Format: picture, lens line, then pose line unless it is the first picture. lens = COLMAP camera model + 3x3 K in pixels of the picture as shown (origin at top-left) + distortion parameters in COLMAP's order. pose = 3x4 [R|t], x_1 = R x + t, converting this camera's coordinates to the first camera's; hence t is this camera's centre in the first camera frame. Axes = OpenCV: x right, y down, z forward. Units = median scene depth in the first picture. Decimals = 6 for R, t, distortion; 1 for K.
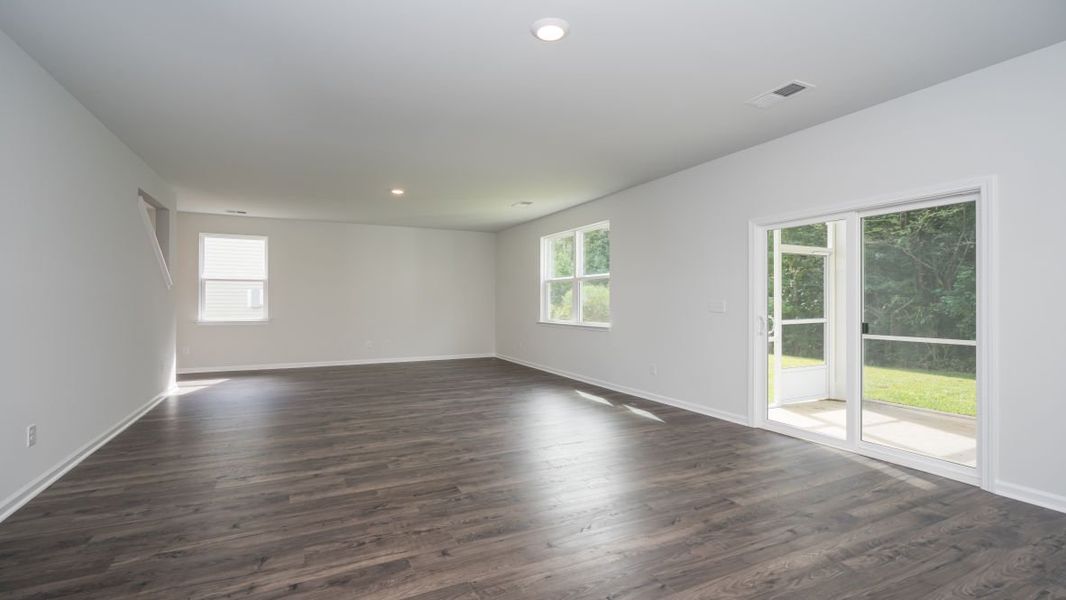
lens RADIAL K [[482.9, 0, 533.0], [0, 482.9, 300.0], [0, 0, 1]] dist [-0.001145, 0.000471]
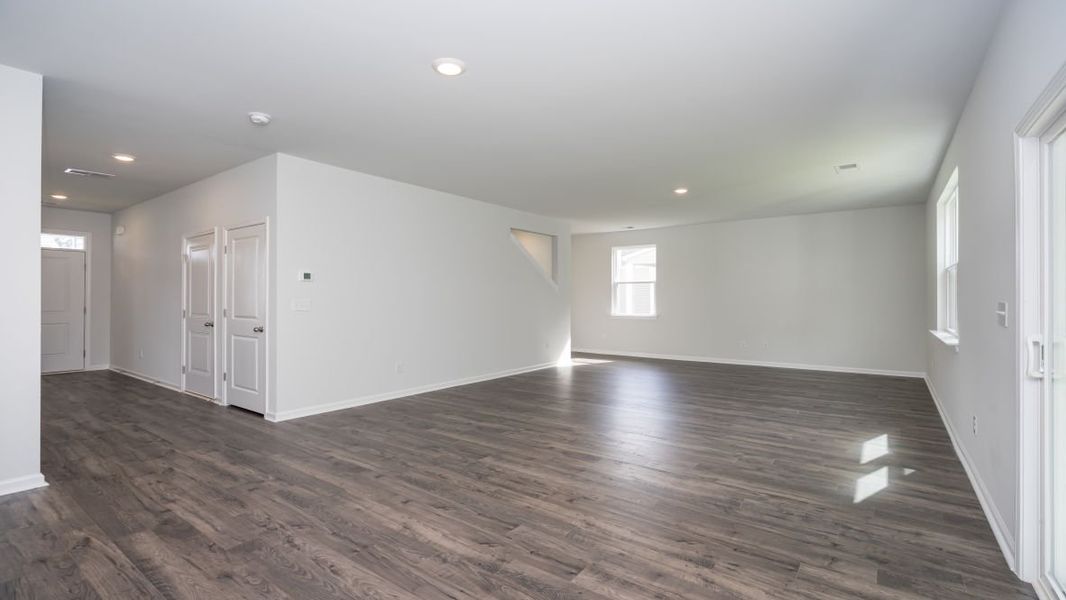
lens RADIAL K [[482.9, 0, 533.0], [0, 482.9, 300.0], [0, 0, 1]] dist [-0.001145, 0.000471]
pose [[0.443742, 0.000296, -0.896154, 0.912723], [0.008229, 0.999956, 0.004405, -0.009318], [0.896117, -0.009329, 0.443721, 0.527950]]
